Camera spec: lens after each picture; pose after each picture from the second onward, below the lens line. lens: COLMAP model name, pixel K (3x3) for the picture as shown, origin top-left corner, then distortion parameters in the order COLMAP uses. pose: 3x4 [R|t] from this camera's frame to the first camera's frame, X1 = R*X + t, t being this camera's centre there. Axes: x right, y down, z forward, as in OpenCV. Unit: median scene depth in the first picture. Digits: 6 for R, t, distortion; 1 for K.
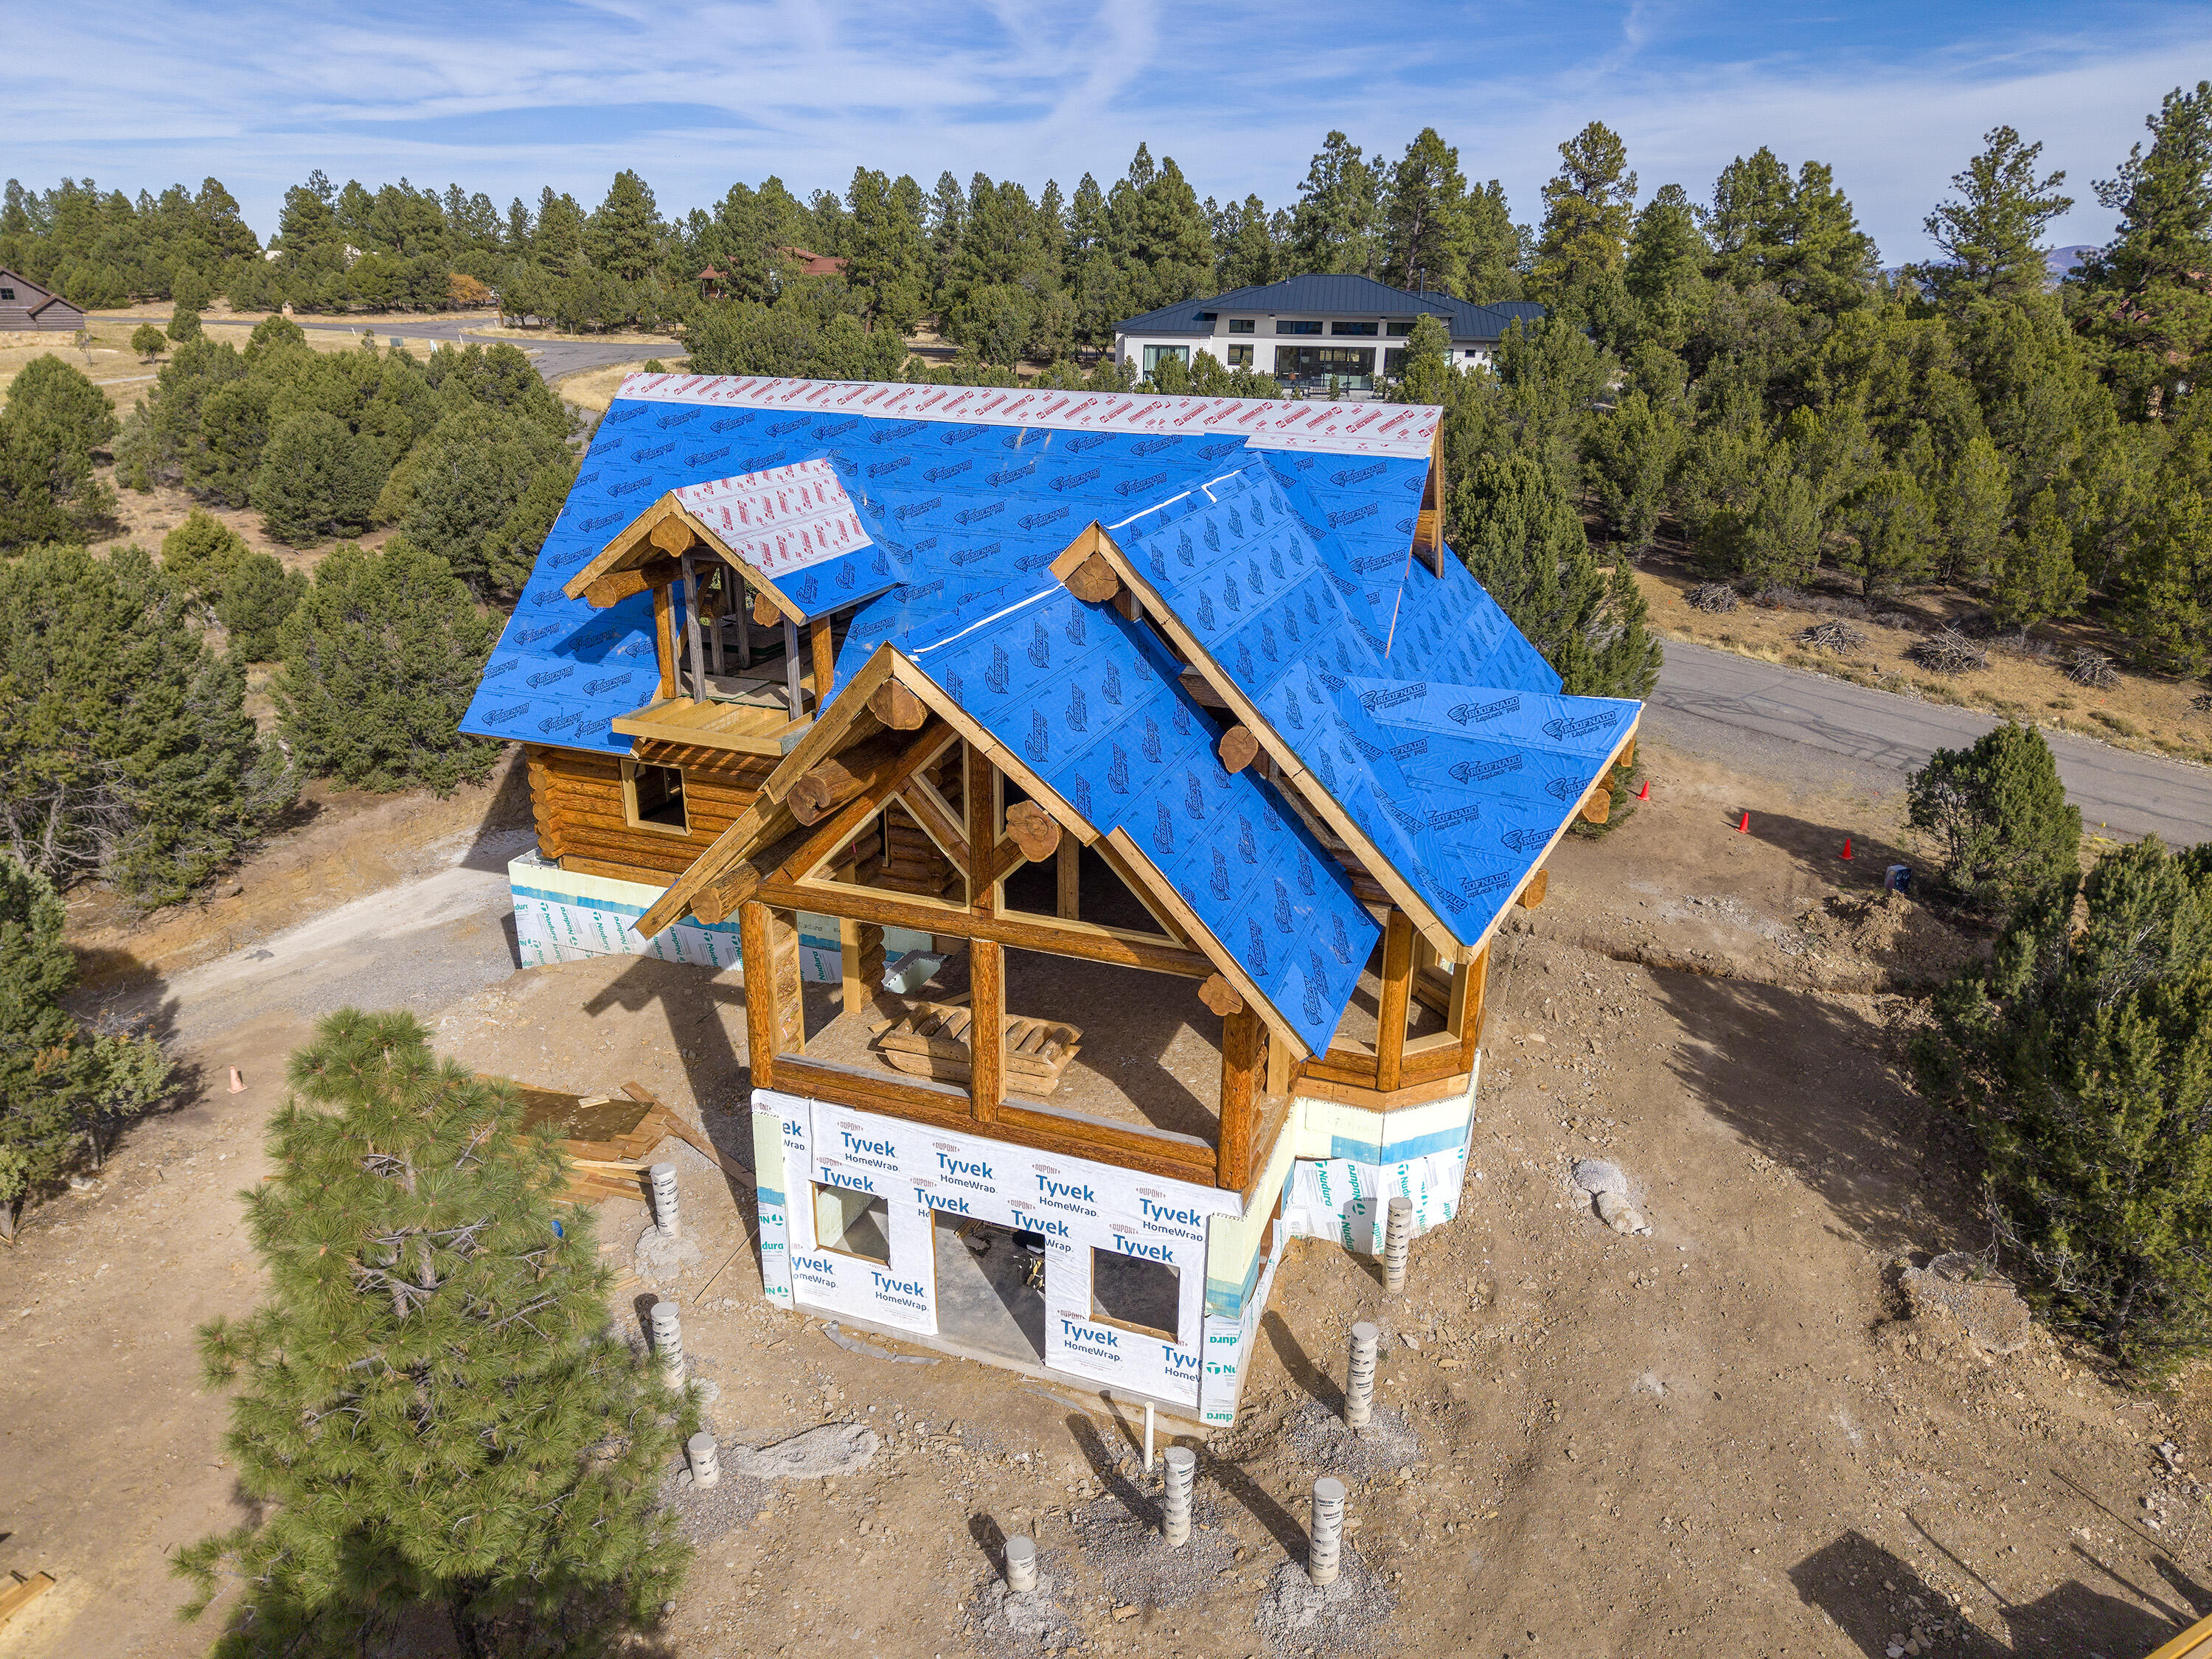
lens RADIAL K [[1495.9, 0, 1106.0], [0, 1495.9, 830.8], [0, 0, 1]] dist [0.017216, -0.013491]
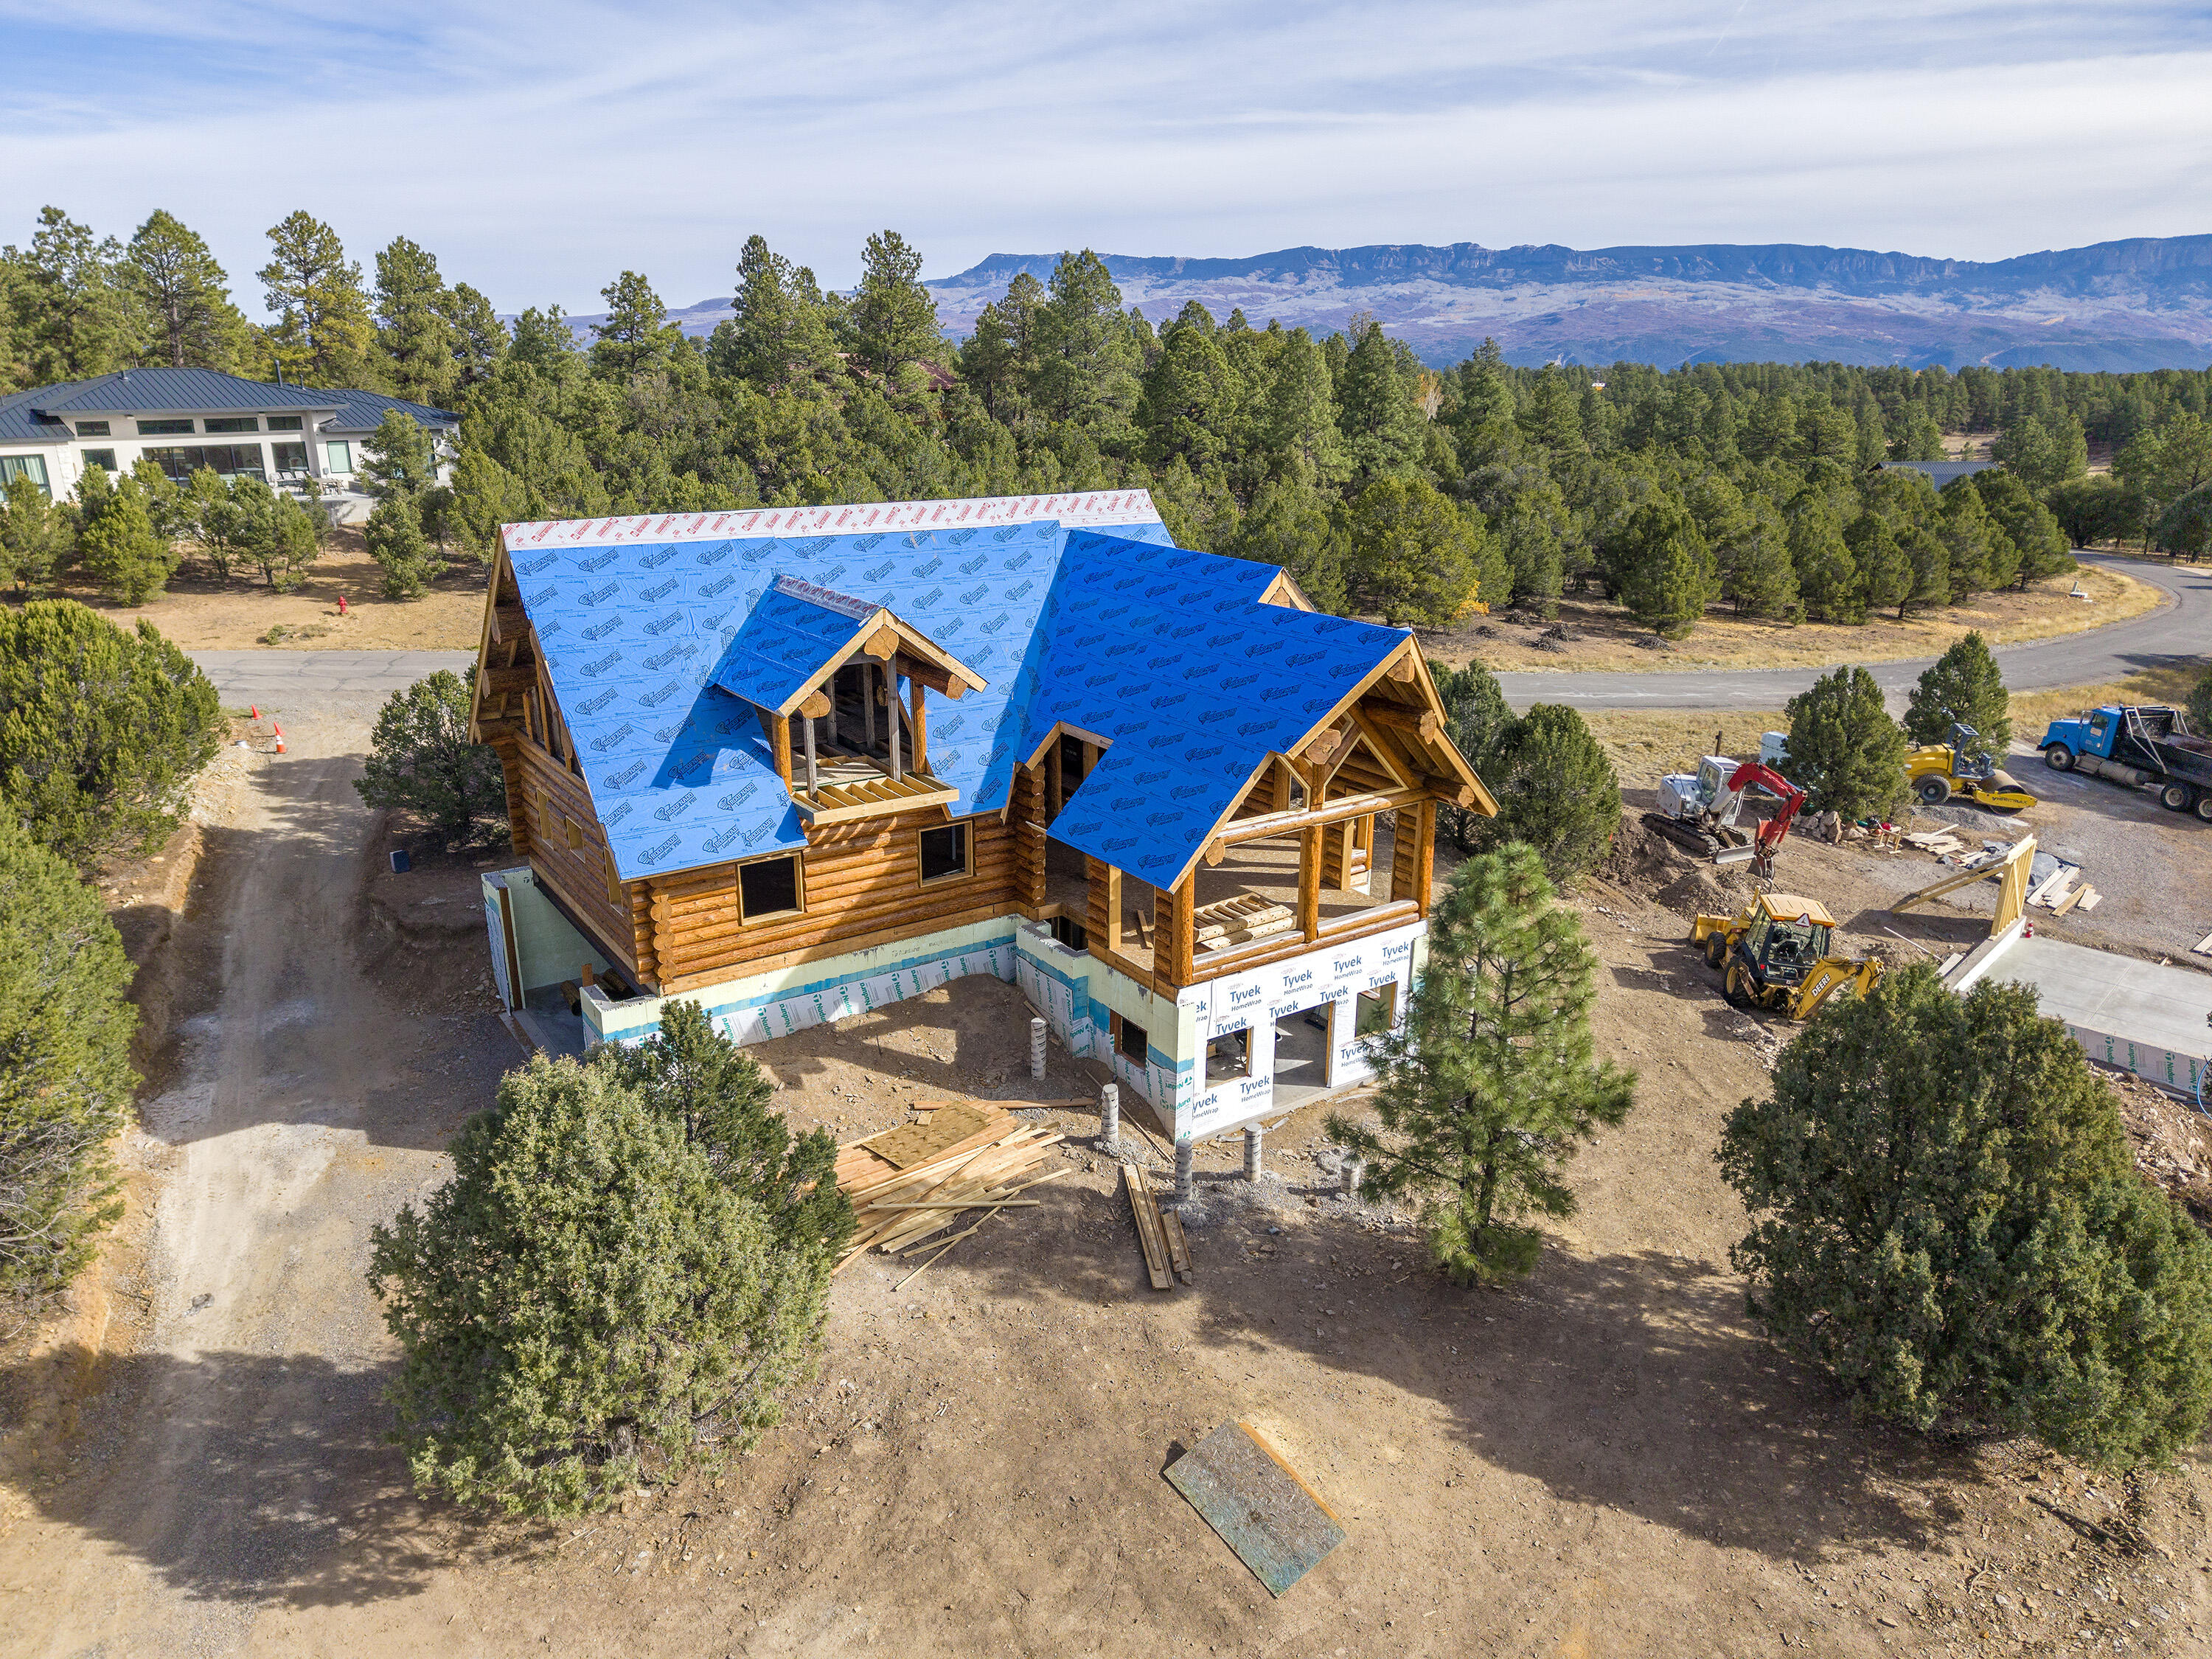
lens RADIAL K [[1495.9, 0, 1113.9], [0, 1495.9, 817.6], [0, 0, 1]] dist [0.017216, -0.013491]
pose [[0.572164, -0.256046, 0.779146, -0.999075], [0.289268, 0.951967, 0.100415, -0.109360], [-0.767432, 0.167928, 0.618747, 0.100471]]
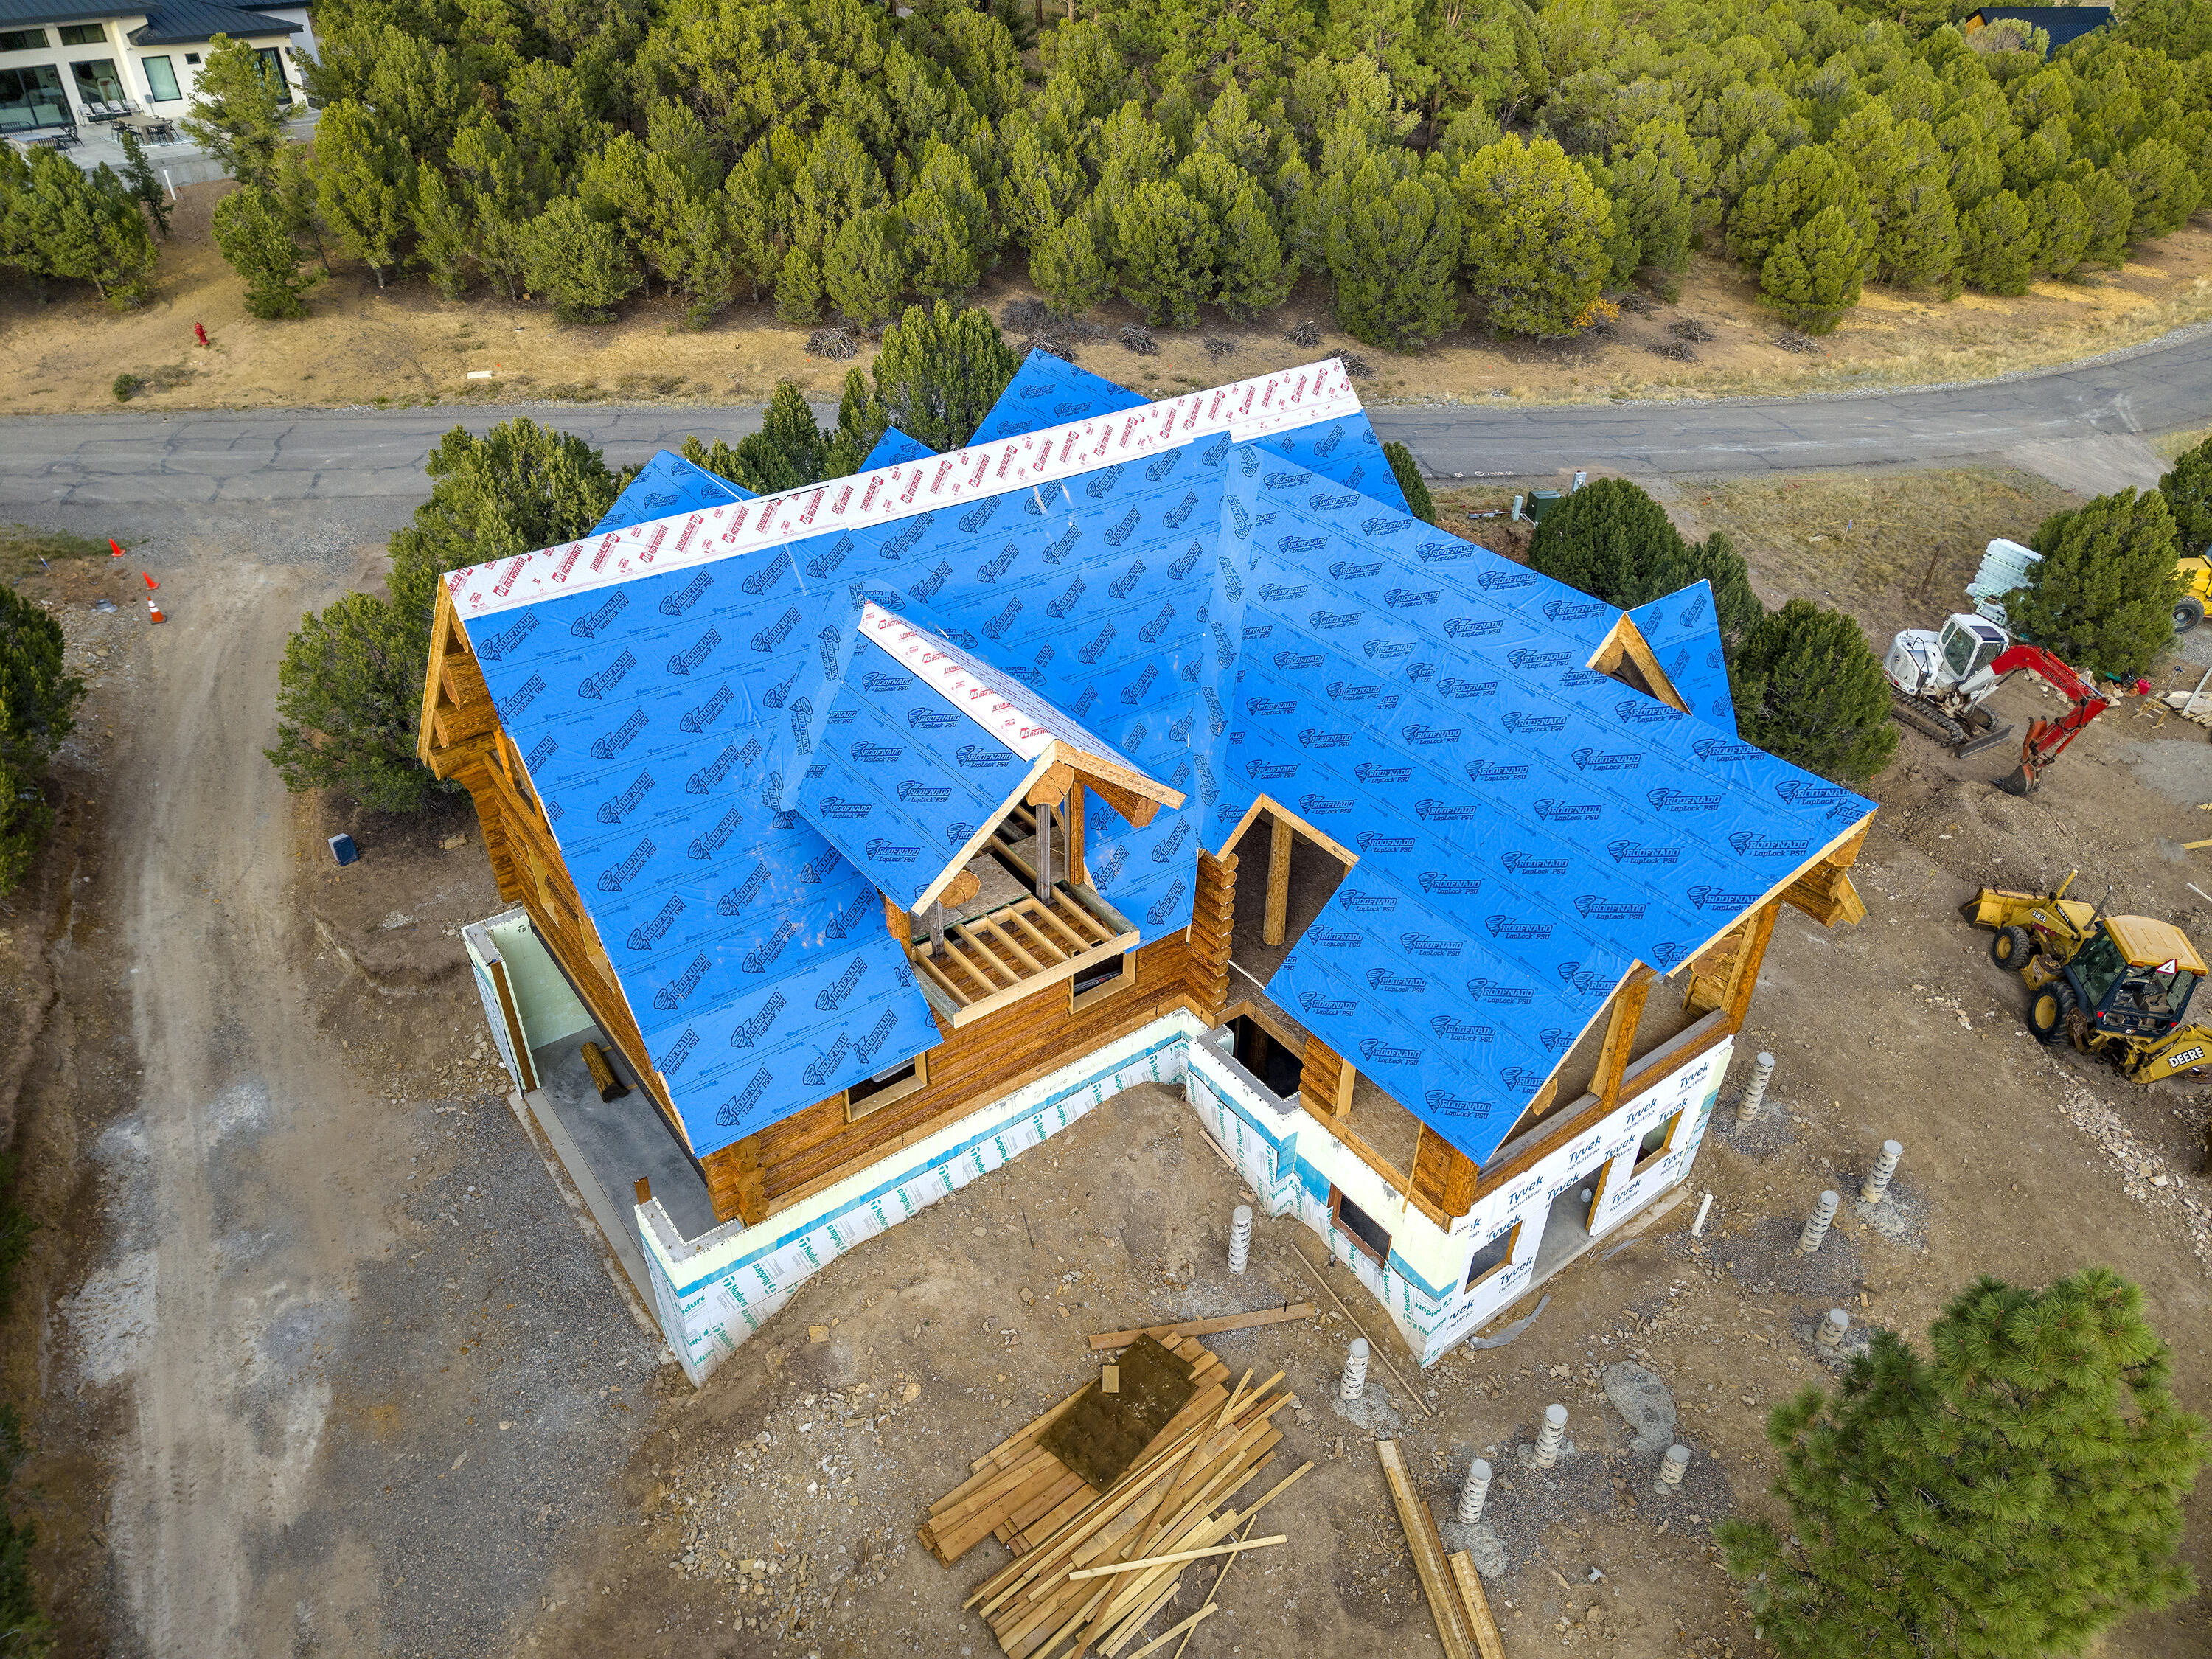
lens RADIAL K [[1495.9, 0, 1099.2], [0, 1495.9, 830.0], [0, 0, 1]] dist [0.017216, -0.013491]
pose [[0.550009, -0.481213, 0.682587, -0.717200], [0.287036, 0.876444, 0.386594, -0.410912], [-0.784284, -0.016703, 0.620178, 0.403802]]
